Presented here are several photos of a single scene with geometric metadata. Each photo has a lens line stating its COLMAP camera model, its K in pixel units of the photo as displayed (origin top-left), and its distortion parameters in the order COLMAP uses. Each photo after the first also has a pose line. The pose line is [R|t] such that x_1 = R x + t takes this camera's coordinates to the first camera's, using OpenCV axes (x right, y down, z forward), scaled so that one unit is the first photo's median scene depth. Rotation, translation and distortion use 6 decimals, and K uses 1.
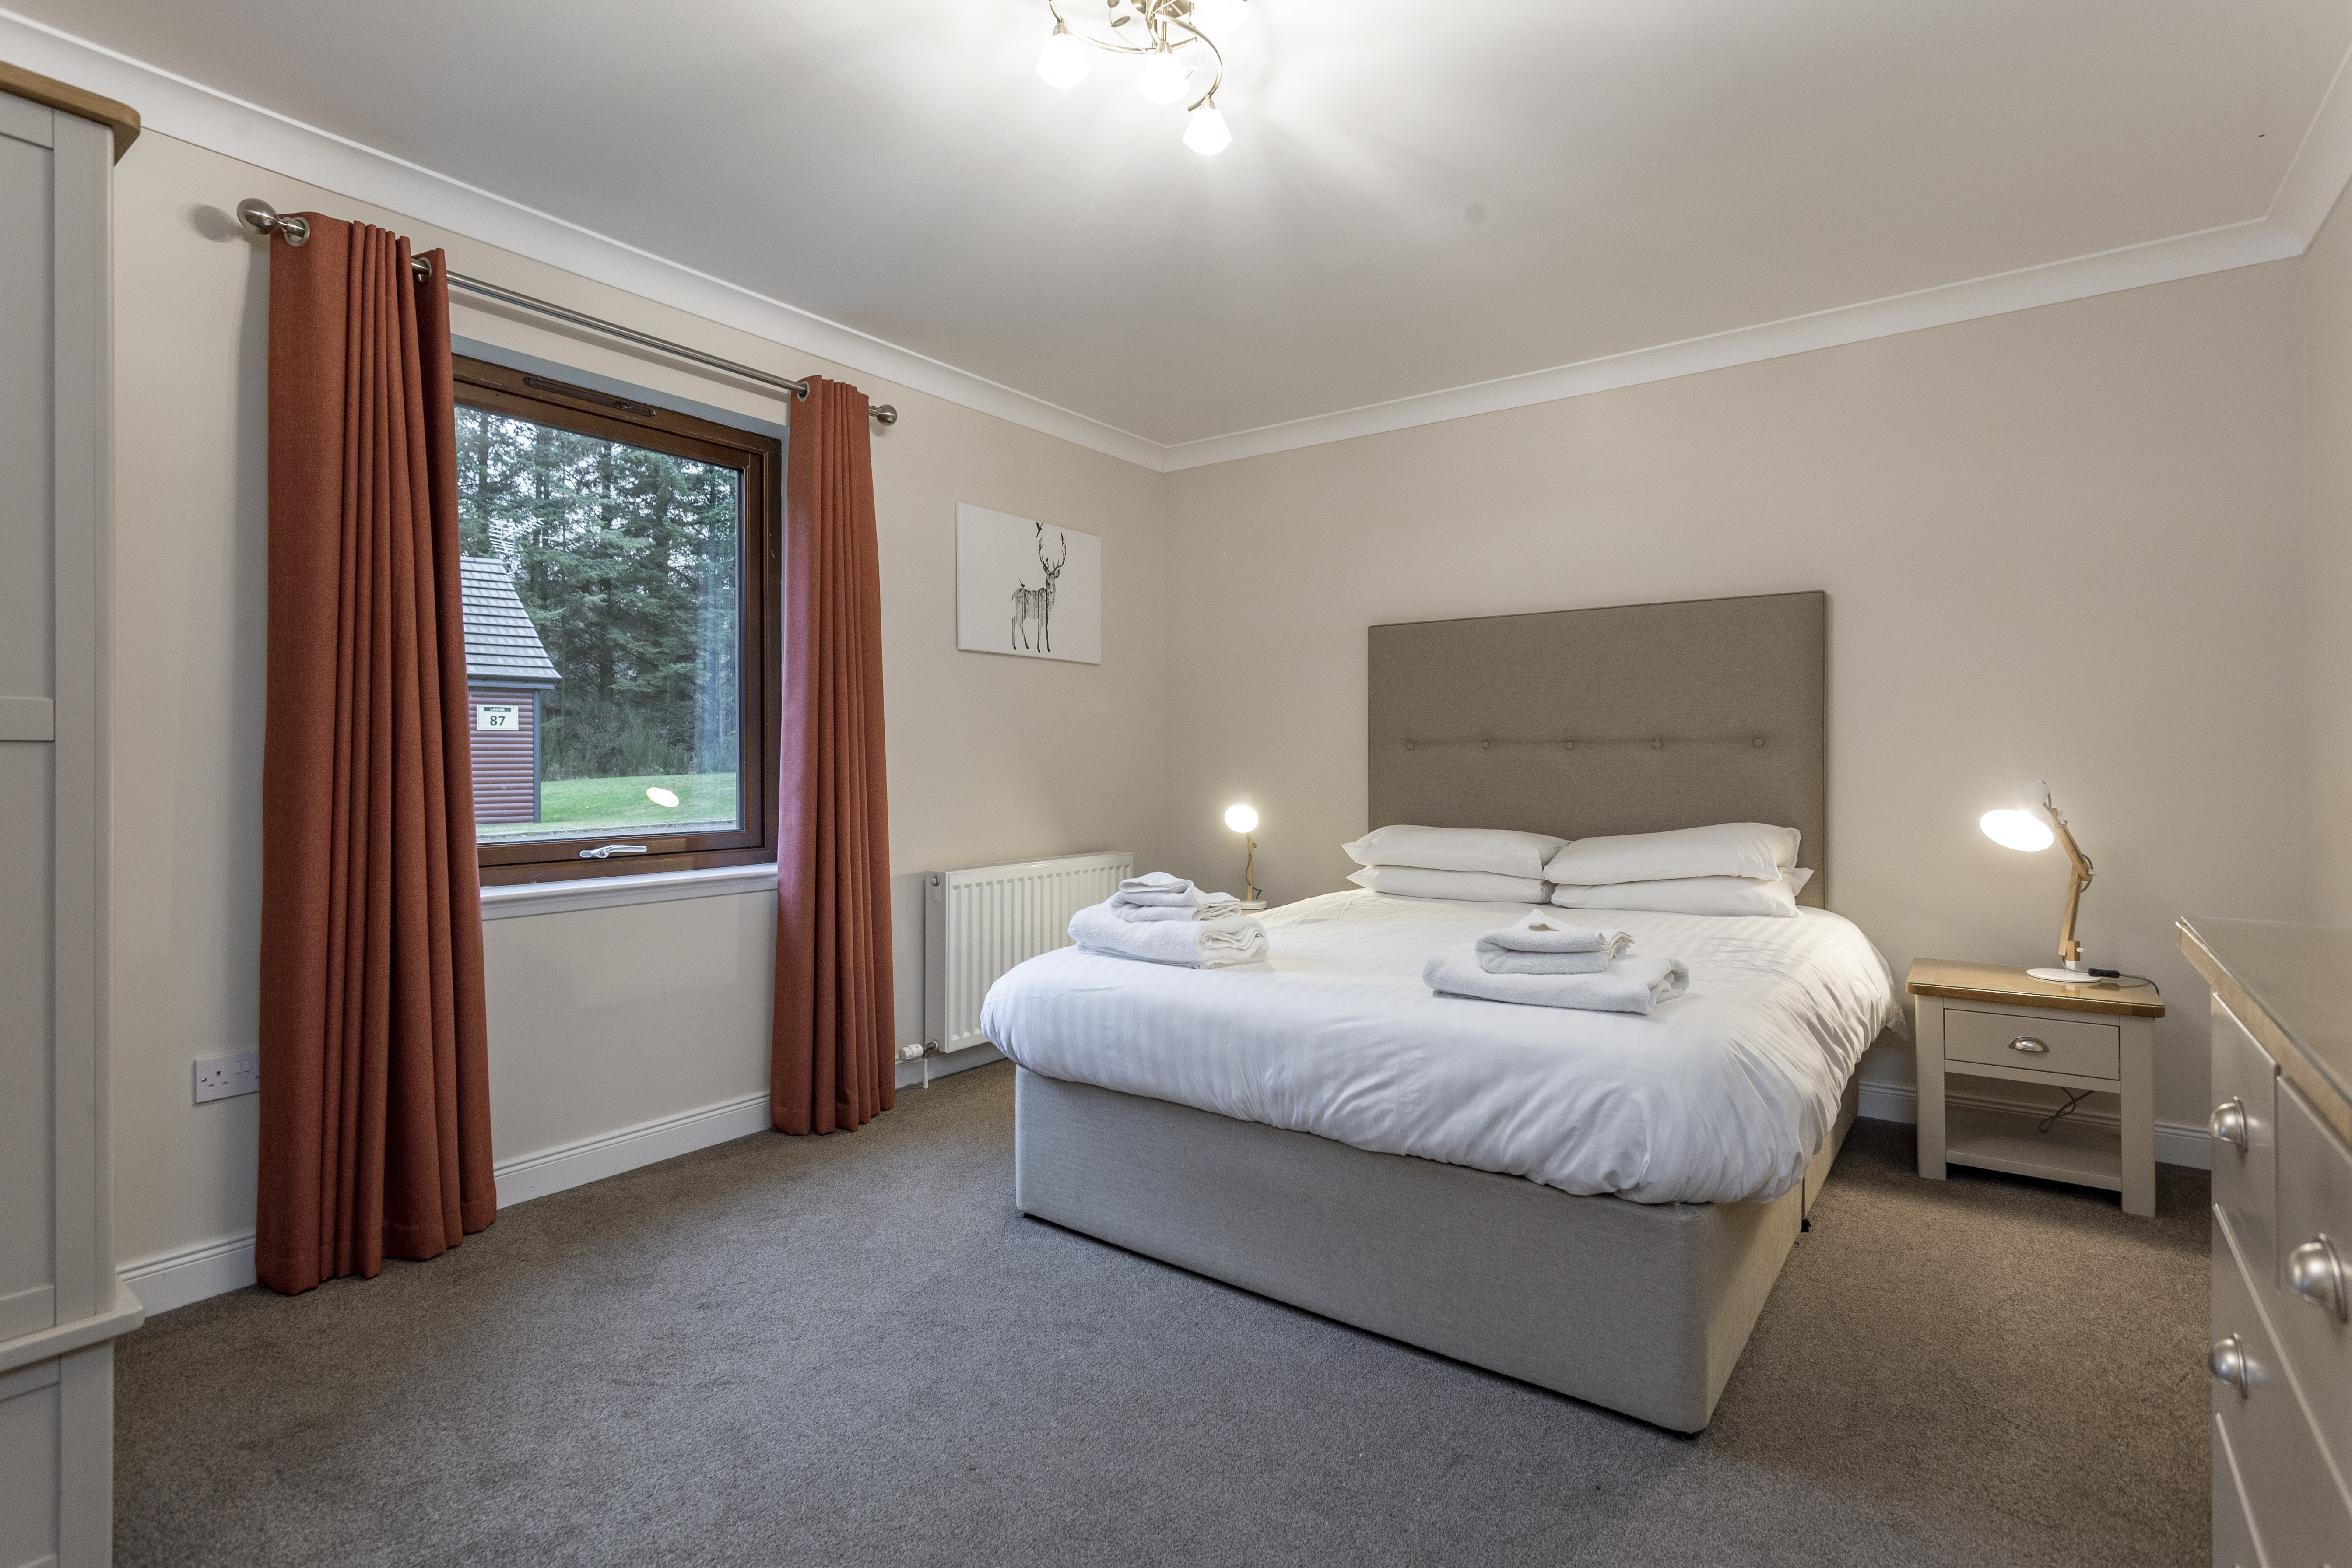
lens RADIAL K [[1106.0, 0, 1181.1], [0, 1106.0, 765.7], [0, 0, 1]] dist [-0.001886, -0.000216]
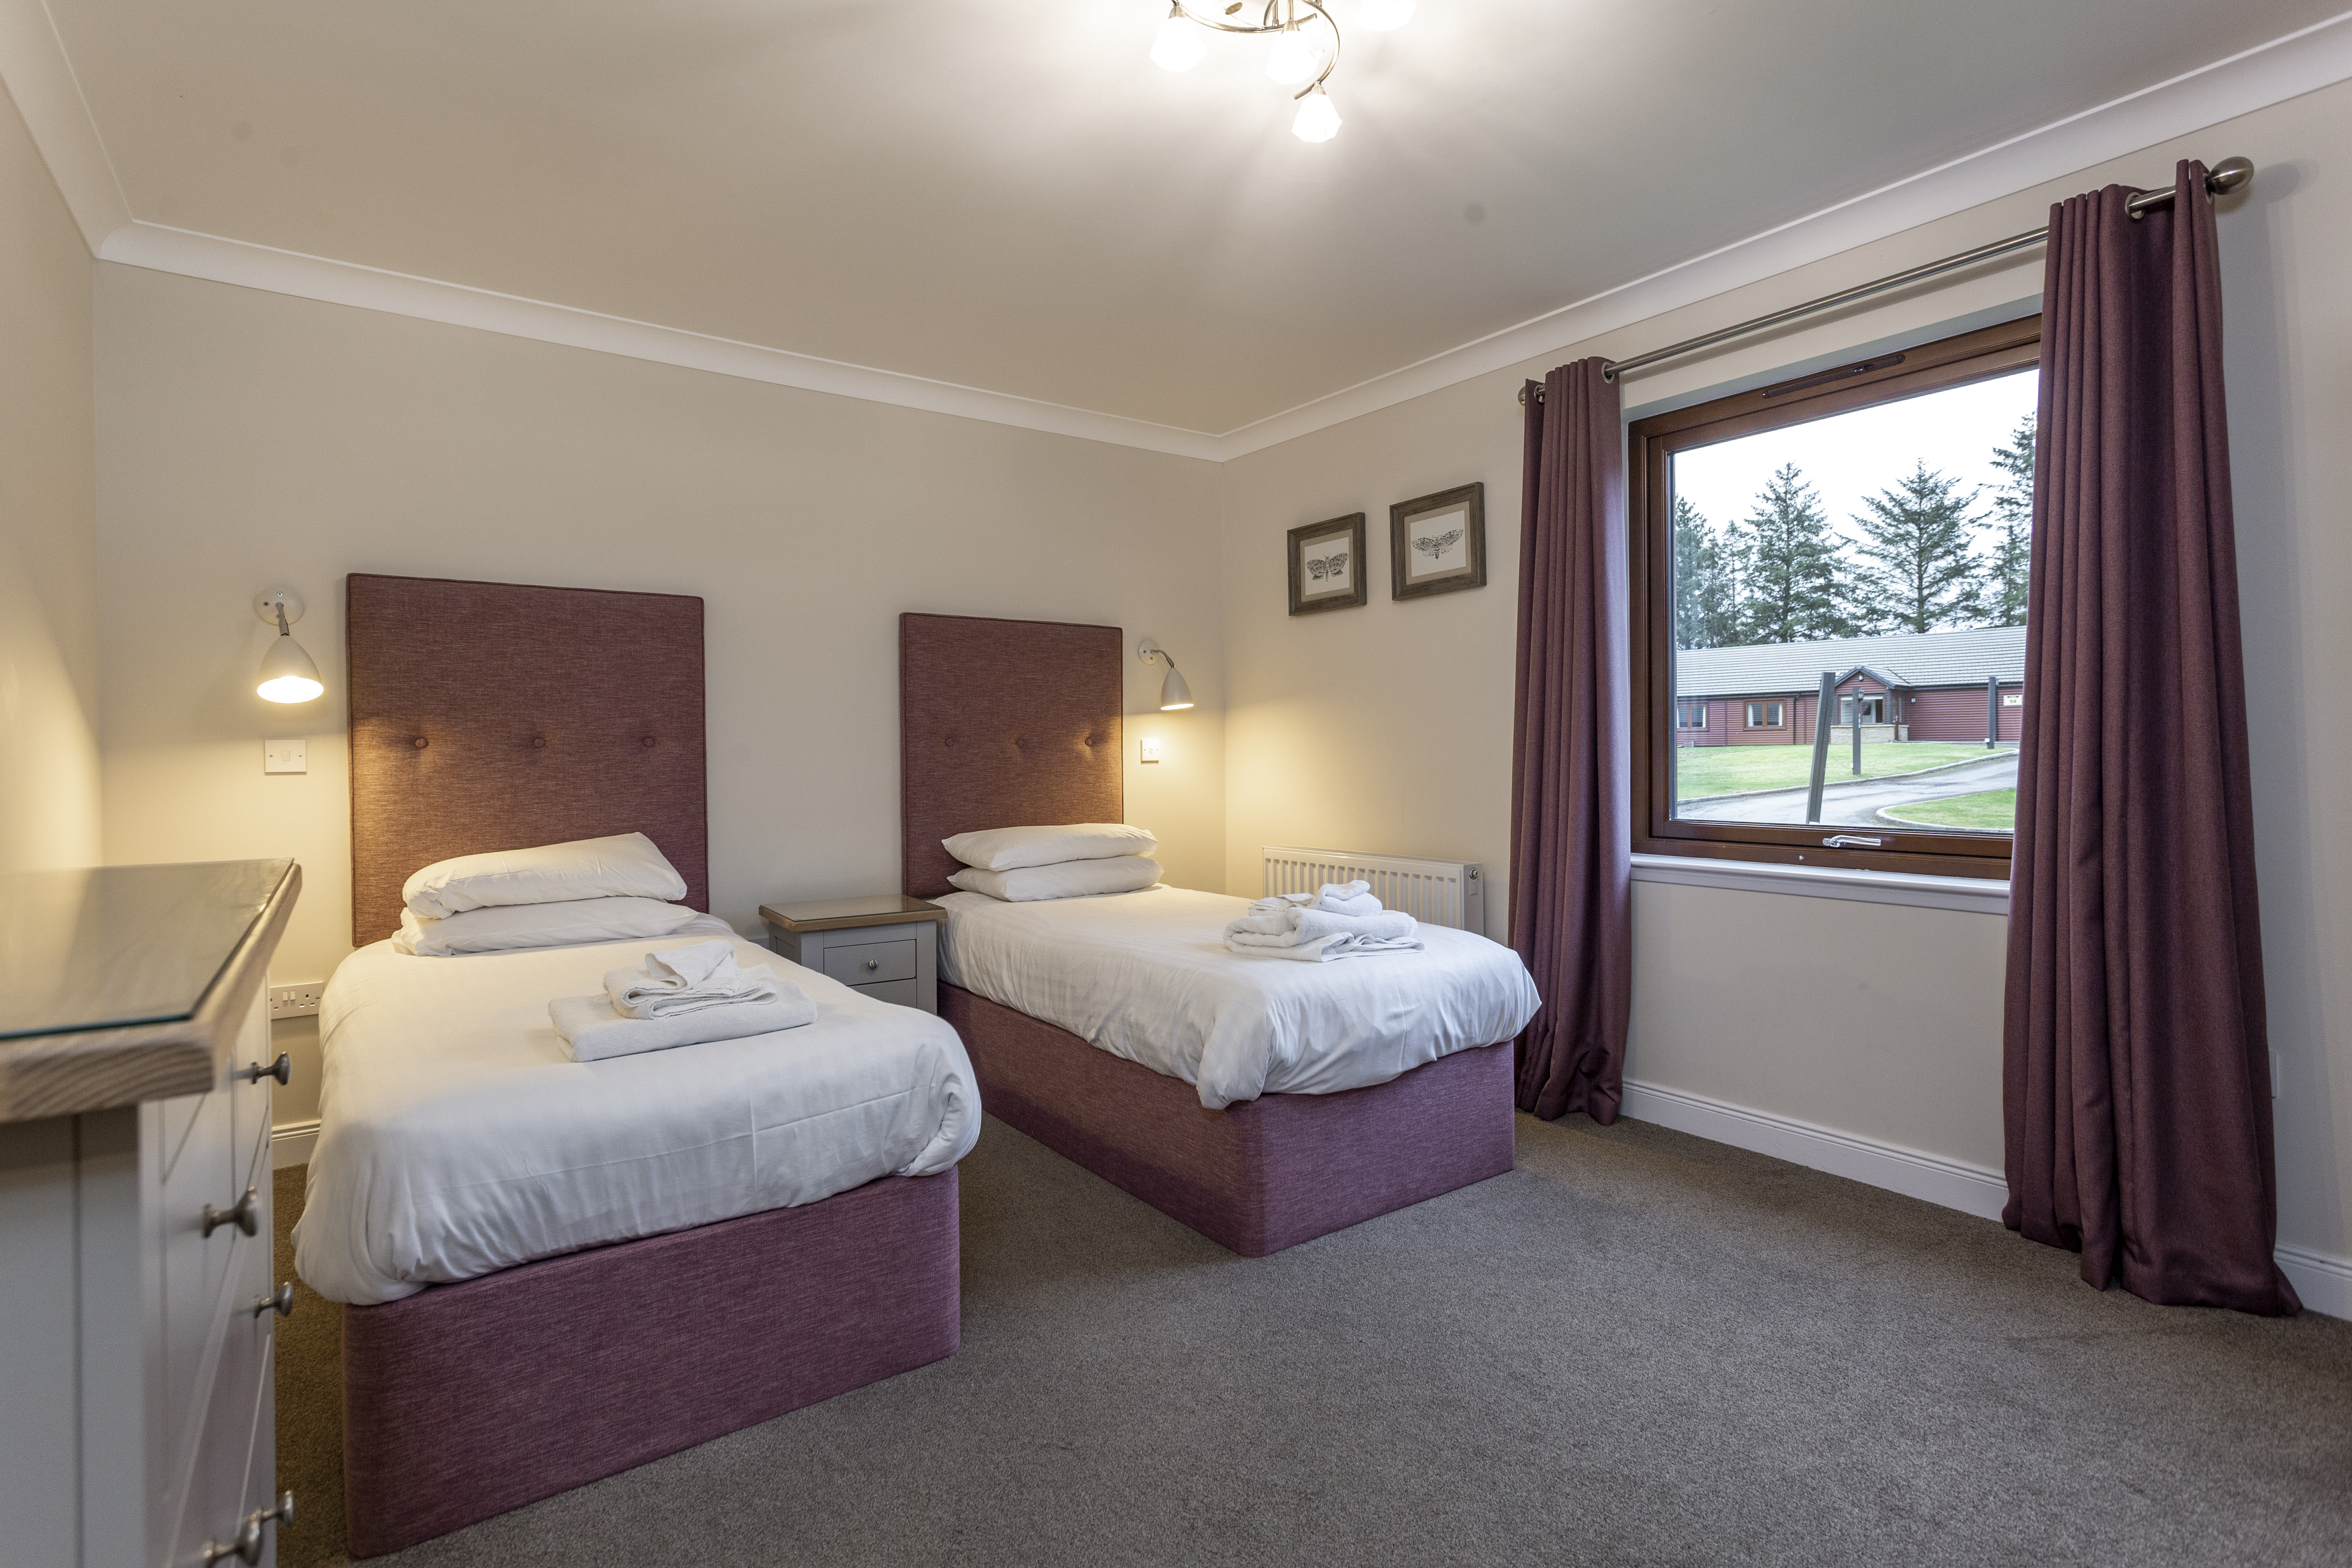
lens RADIAL K [[1106.0, 0, 1180.2], [0, 1106.0, 771.2], [0, 0, 1]] dist [-0.001886, -0.000216]
pose [[-0.280019, 0.015114, -0.959876, 0.558768], [0.005909, 0.999884, 0.014020, -0.000730], [0.959976, -0.001746, -0.280076, 0.701112]]
